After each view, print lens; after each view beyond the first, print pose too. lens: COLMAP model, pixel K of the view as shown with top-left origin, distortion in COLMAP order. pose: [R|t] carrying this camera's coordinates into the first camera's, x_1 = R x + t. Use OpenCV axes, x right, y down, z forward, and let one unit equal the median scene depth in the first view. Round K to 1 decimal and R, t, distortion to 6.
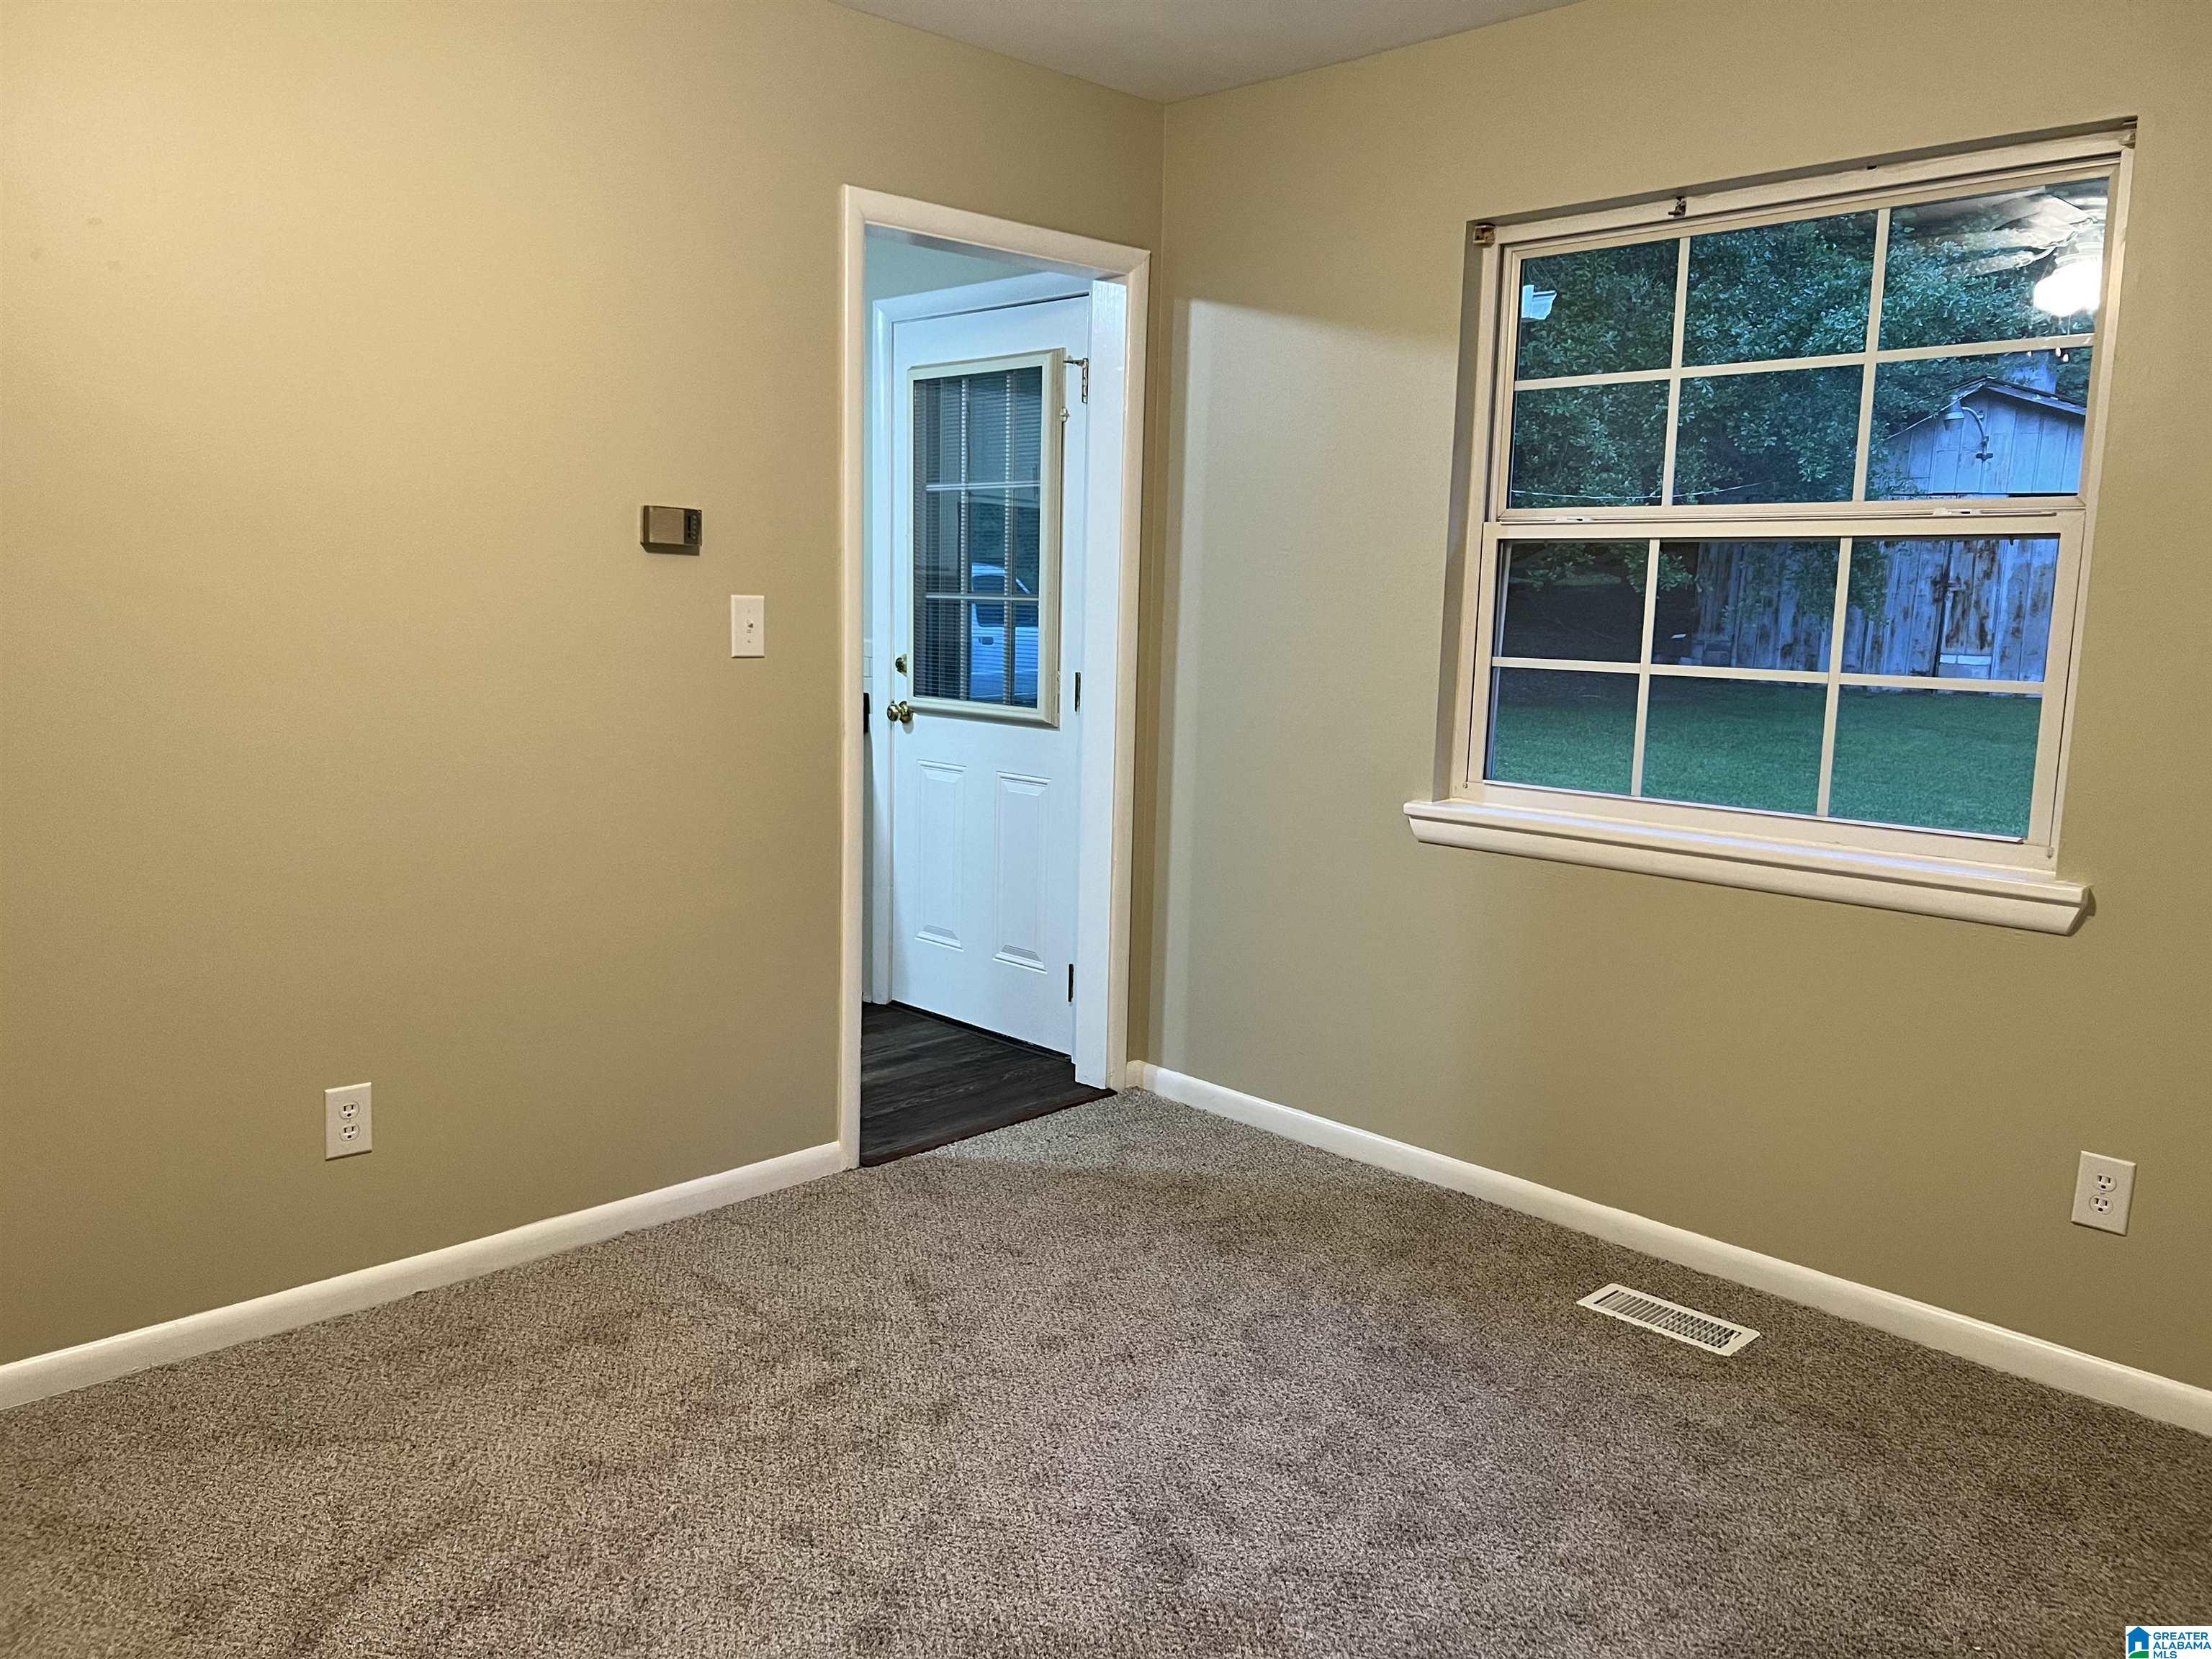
lens RADIAL K [[1662.0, 0, 1087.7], [0, 1662.0, 826.9], [0, 0, 1]] dist [0.042075, -0.056086]
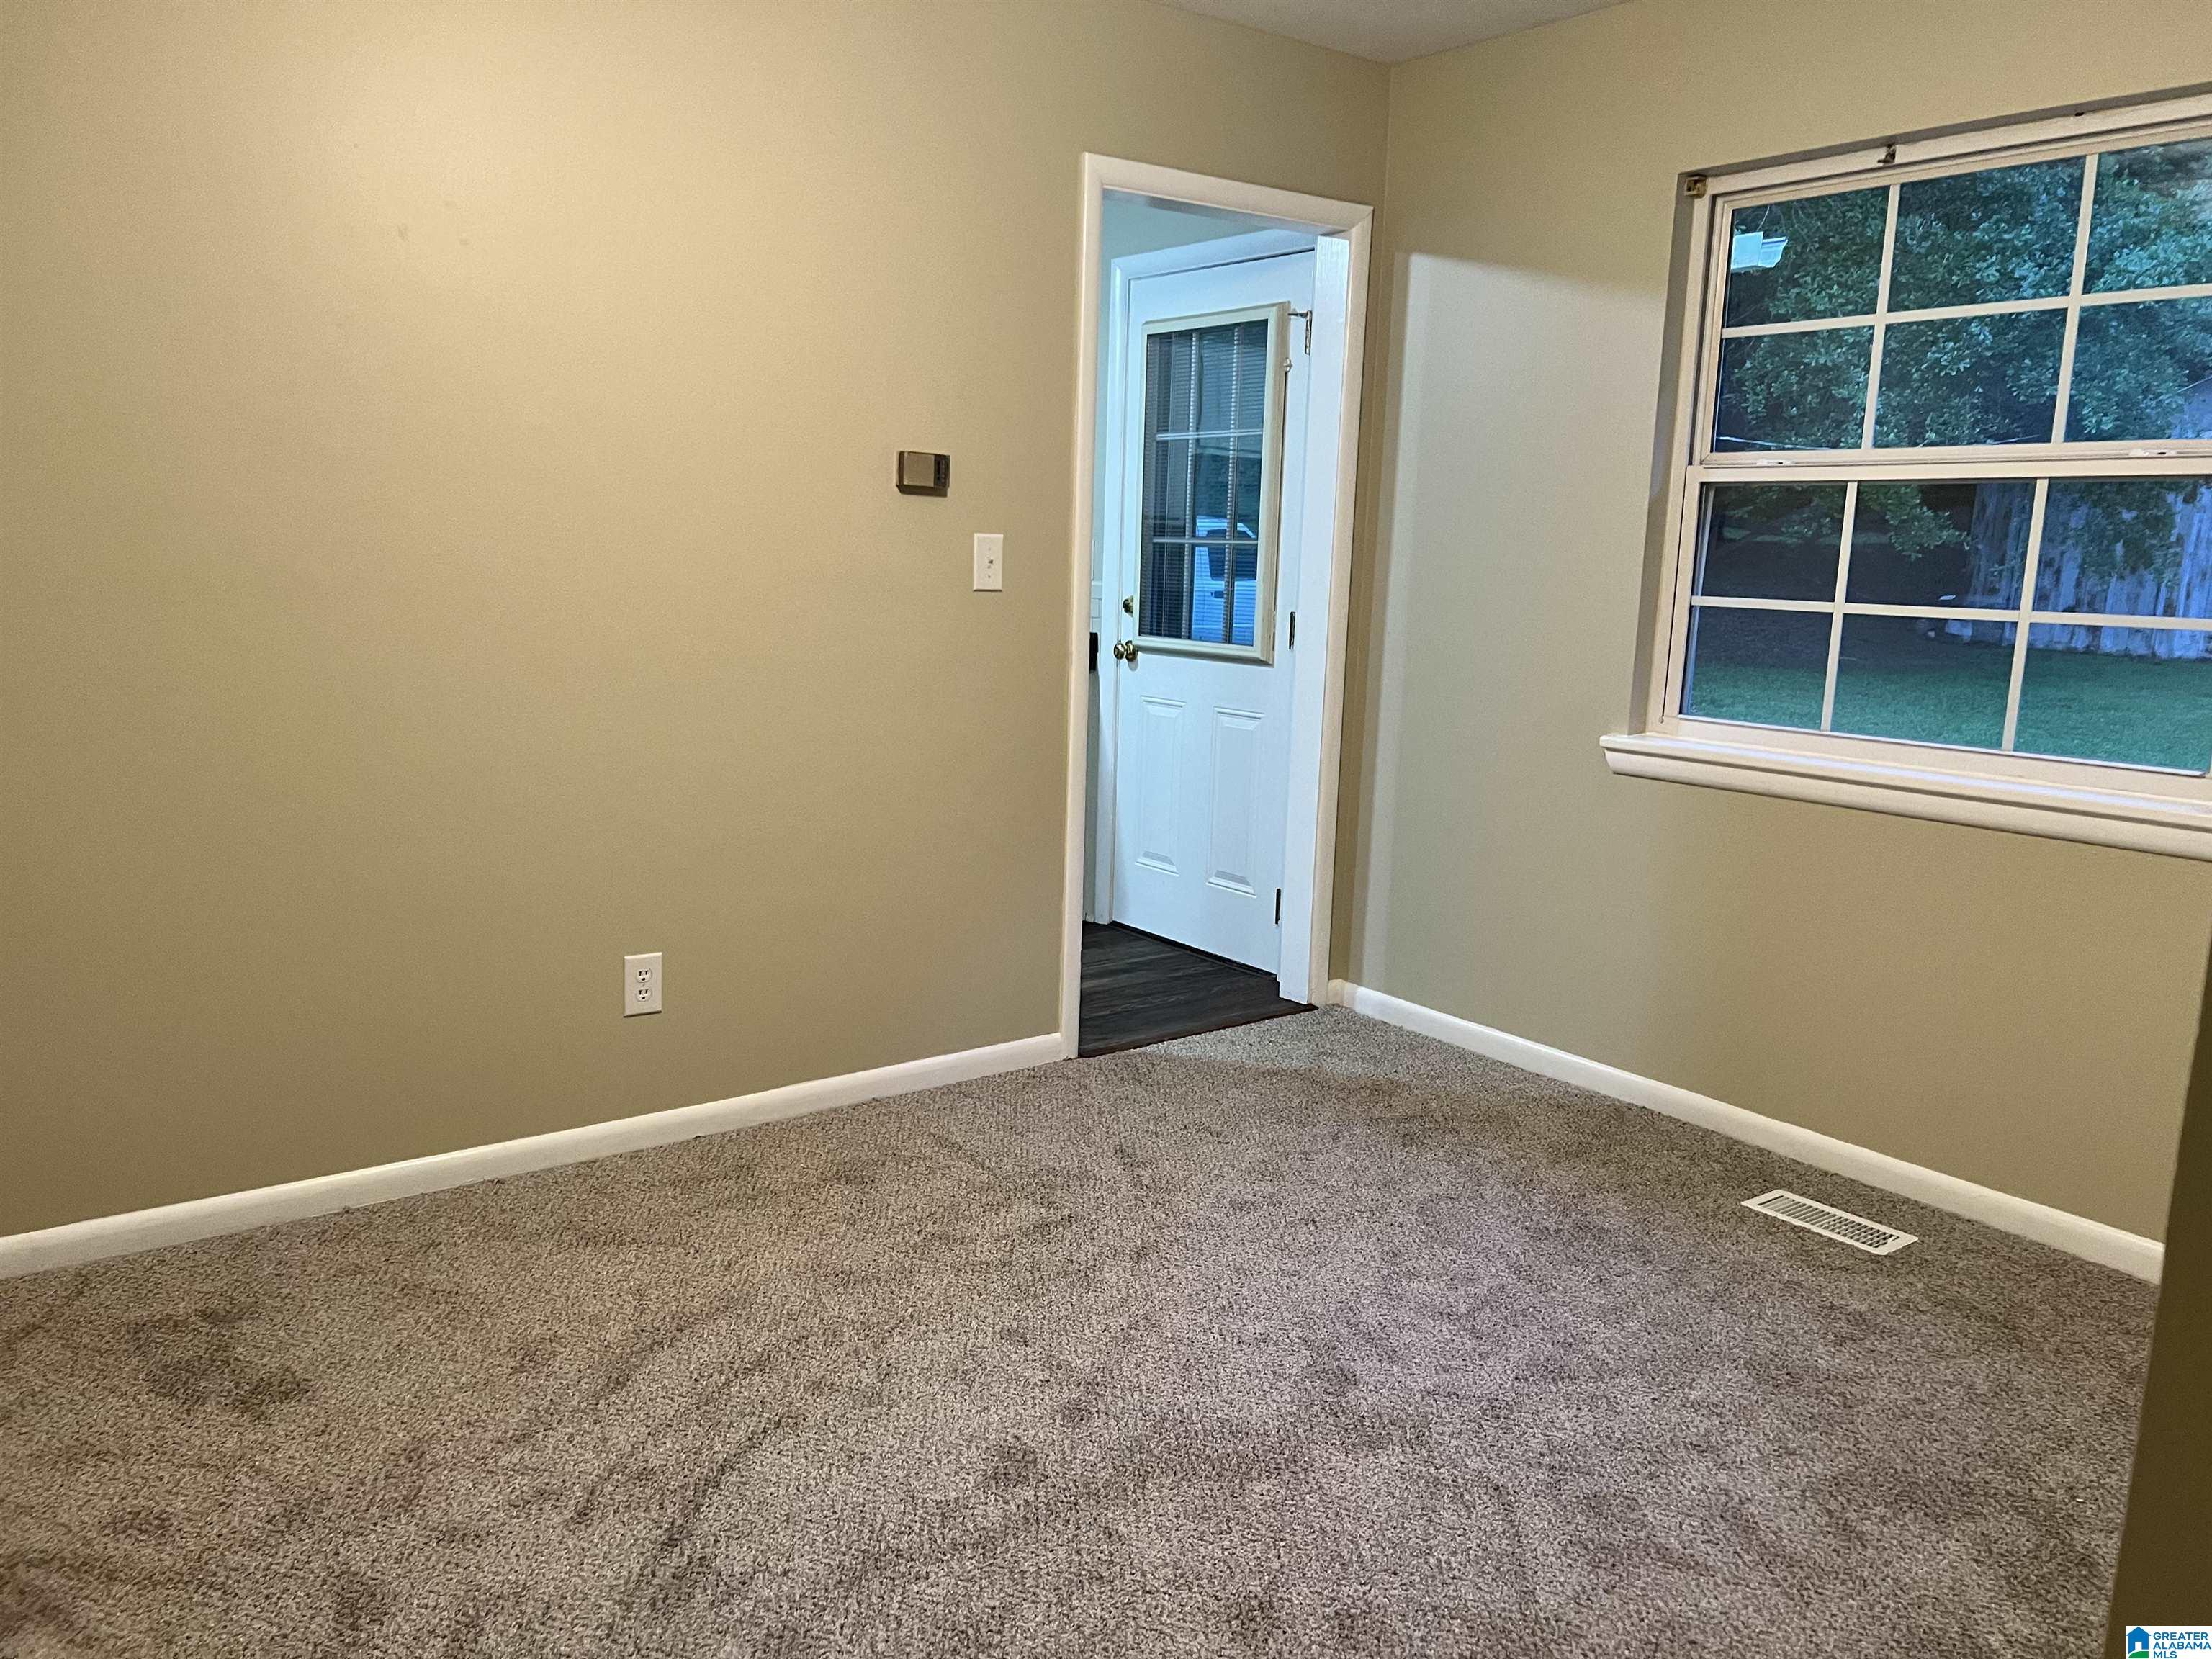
lens RADIAL K [[1662.0, 0, 1101.4], [0, 1662.0, 847.1], [0, 0, 1]] dist [0.042075, -0.056086]
pose [[0.991213, 0.028447, -0.129181, 0.018528], [-0.023801, 0.999018, 0.037373, 0.025677], [0.130117, -0.033970, 0.990917, -0.091274]]
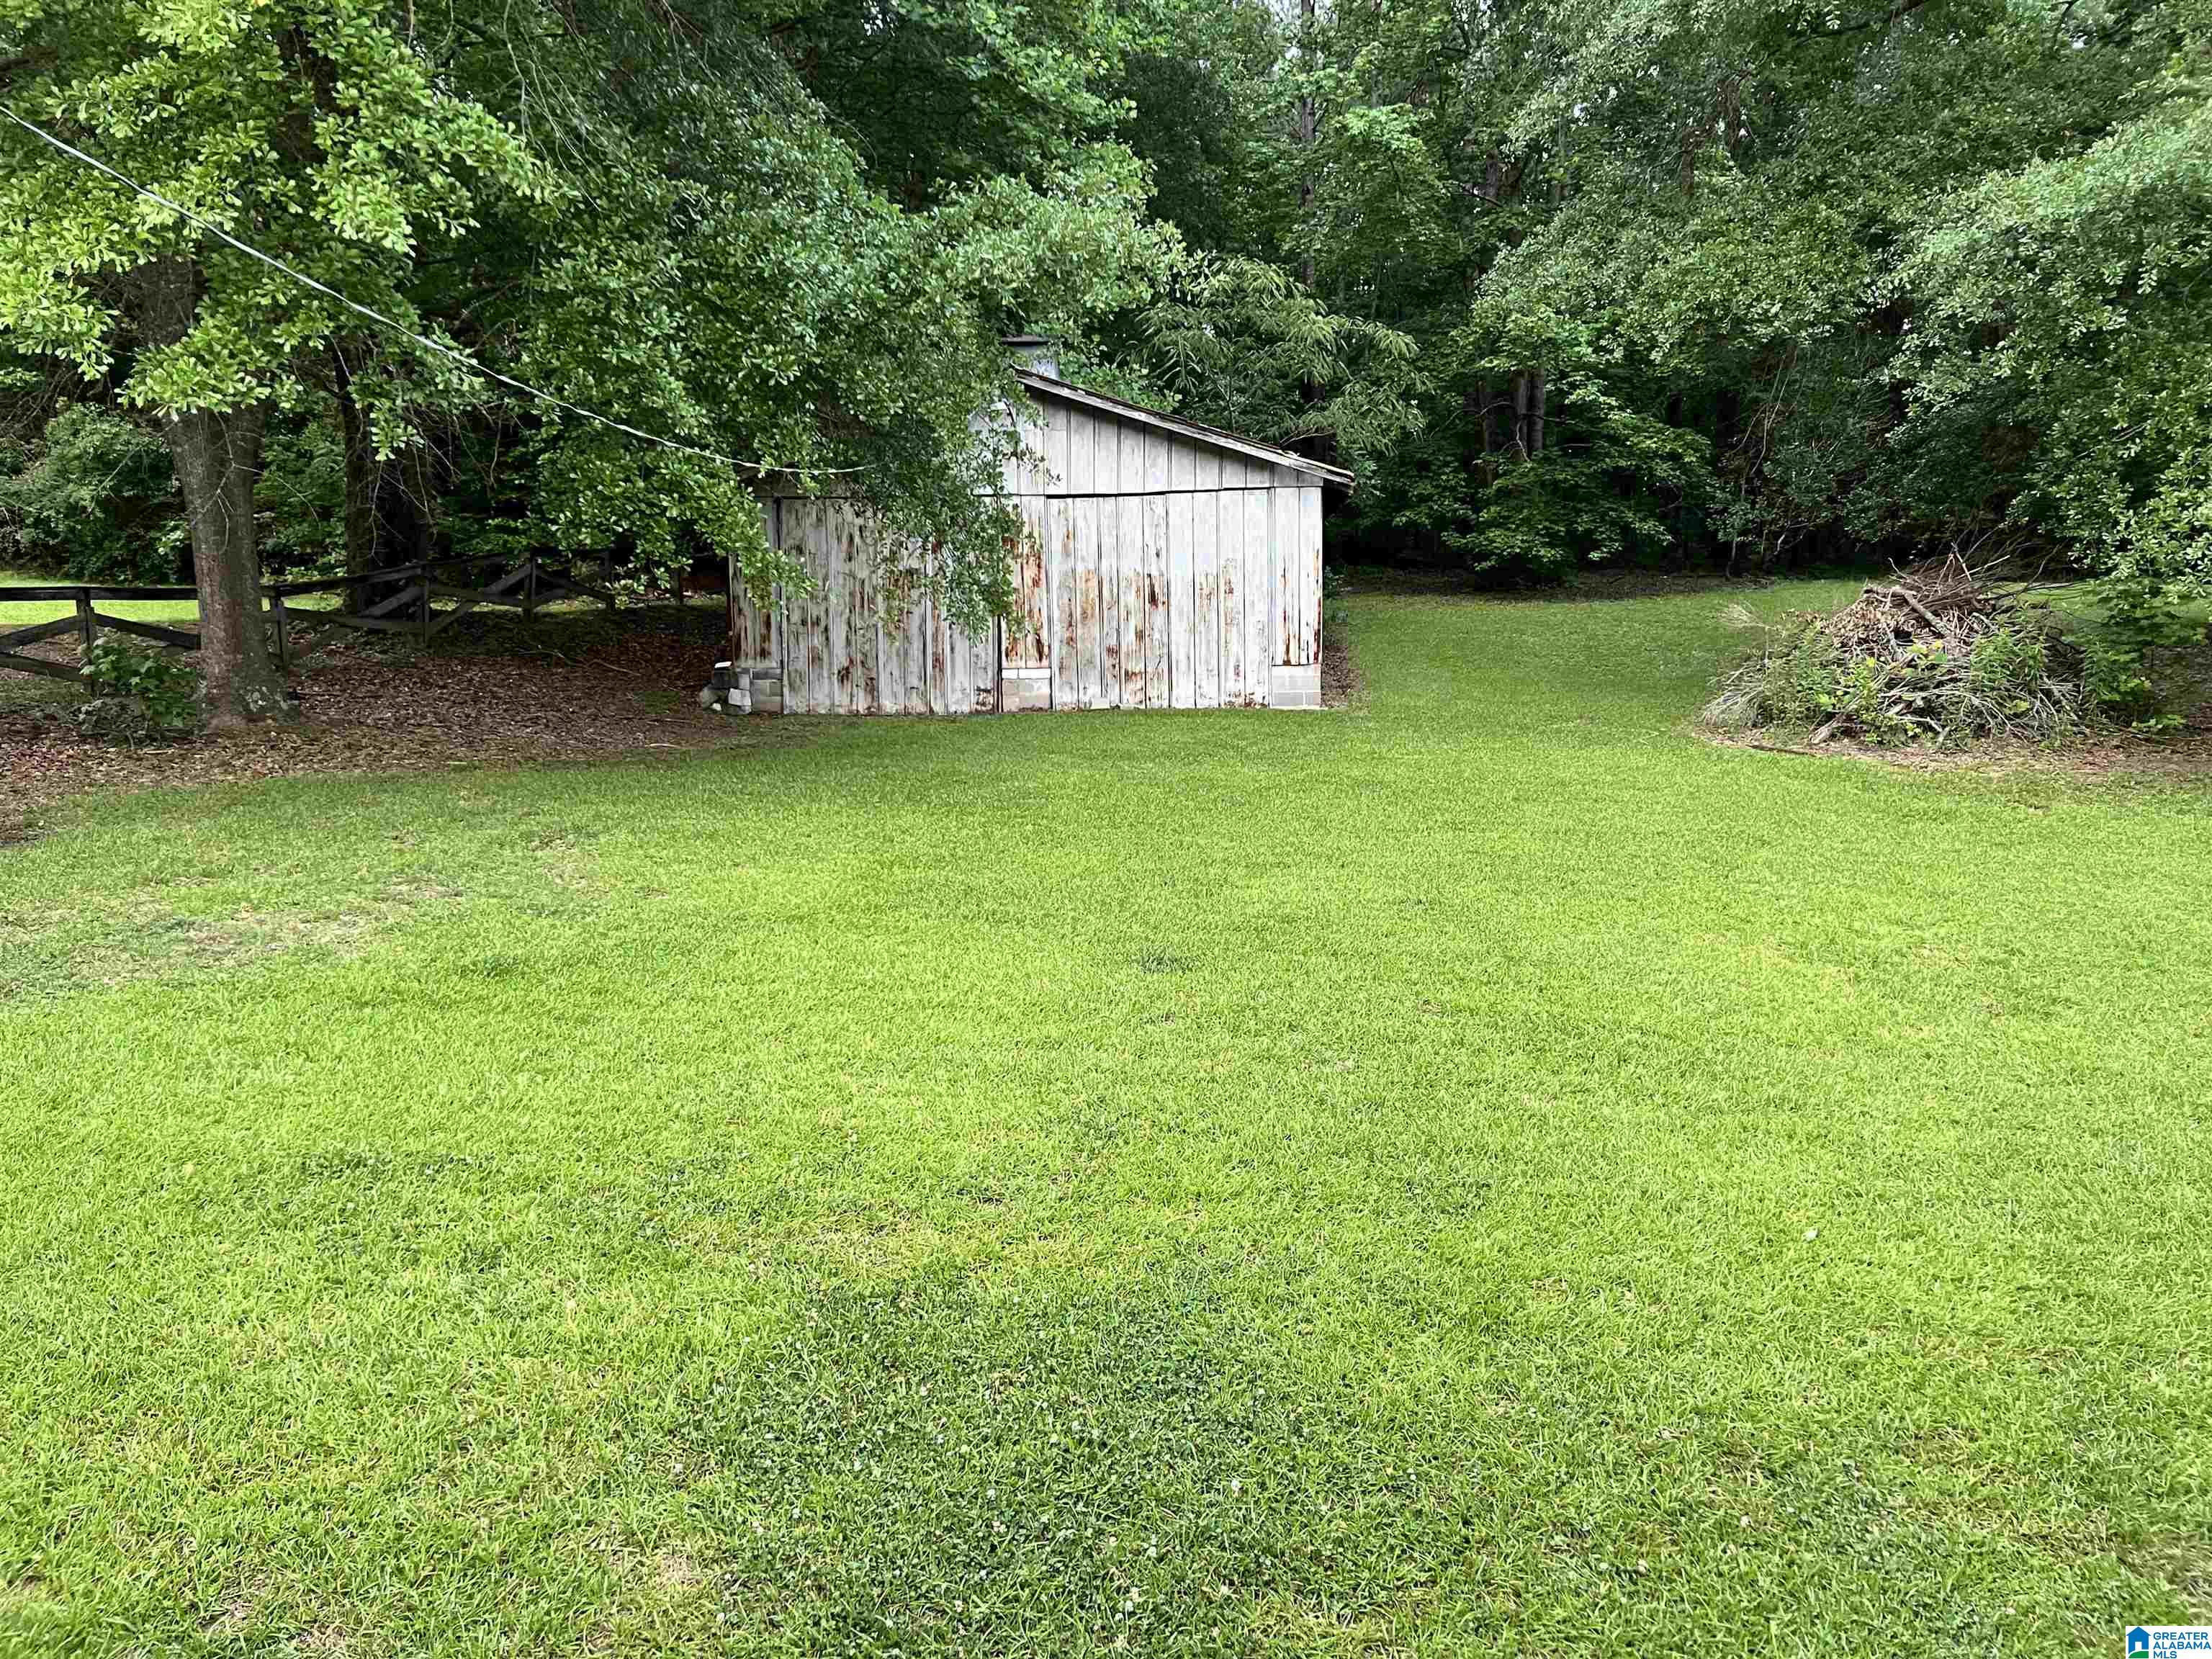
lens RADIAL K [[1662.0, 0, 1083.2], [0, 1662.0, 846.6], [0, 0, 1]] dist [0.042075, -0.056086]
pose [[0.807449, -0.116250, 0.578370, 0.018741], [0.121245, 0.992164, 0.030153, -0.188553], [-0.577343, 0.045778, 0.815217, 1.525909]]
